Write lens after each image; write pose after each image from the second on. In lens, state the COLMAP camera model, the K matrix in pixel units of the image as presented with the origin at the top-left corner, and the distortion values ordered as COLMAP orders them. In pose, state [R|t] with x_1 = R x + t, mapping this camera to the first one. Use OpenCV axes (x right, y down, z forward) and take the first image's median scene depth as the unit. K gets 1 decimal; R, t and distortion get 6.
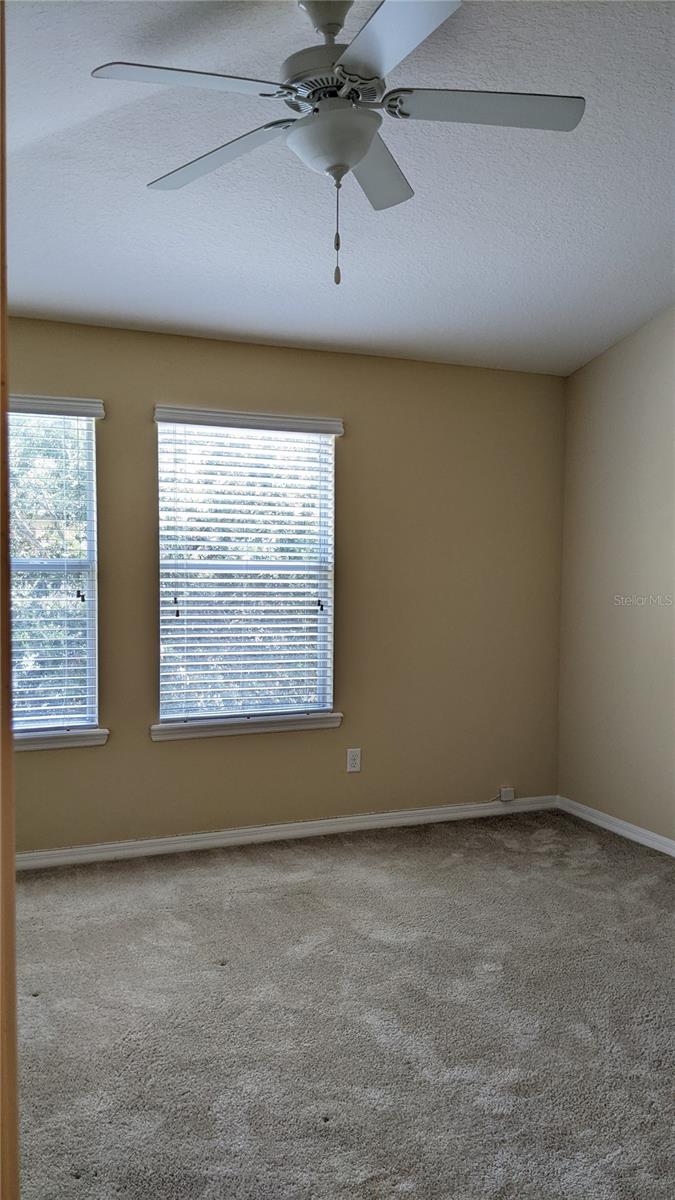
lens RADIAL K [[951.0, 0, 337.5], [0, 951.0, 600.0], [0, 0, 1]] dist [-0.001880, -0.001525]
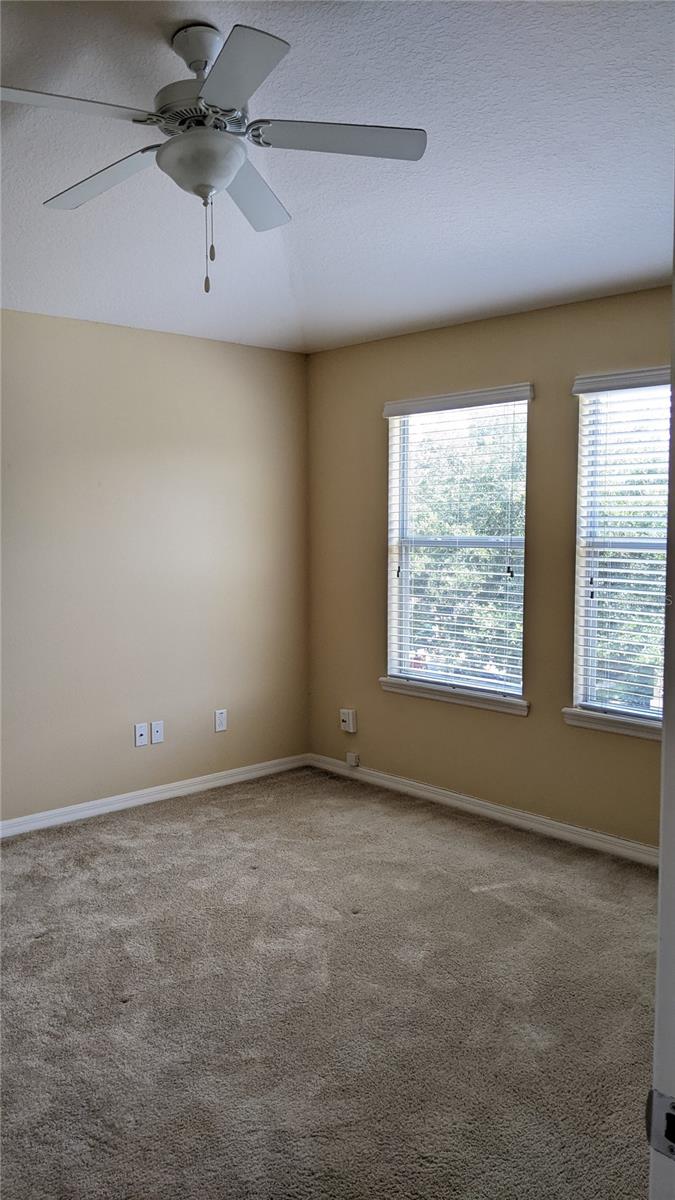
lens RADIAL K [[989.4, 0, 337.5], [0, 989.4, 600.0], [0, 0, 1]] dist [0.103864, -0.095100]
pose [[0.284249, 0.060151, -0.956862, 0.729868], [-0.046983, 0.997705, 0.048761, -0.017592], [0.957599, 0.031096, 0.286422, 0.491021]]
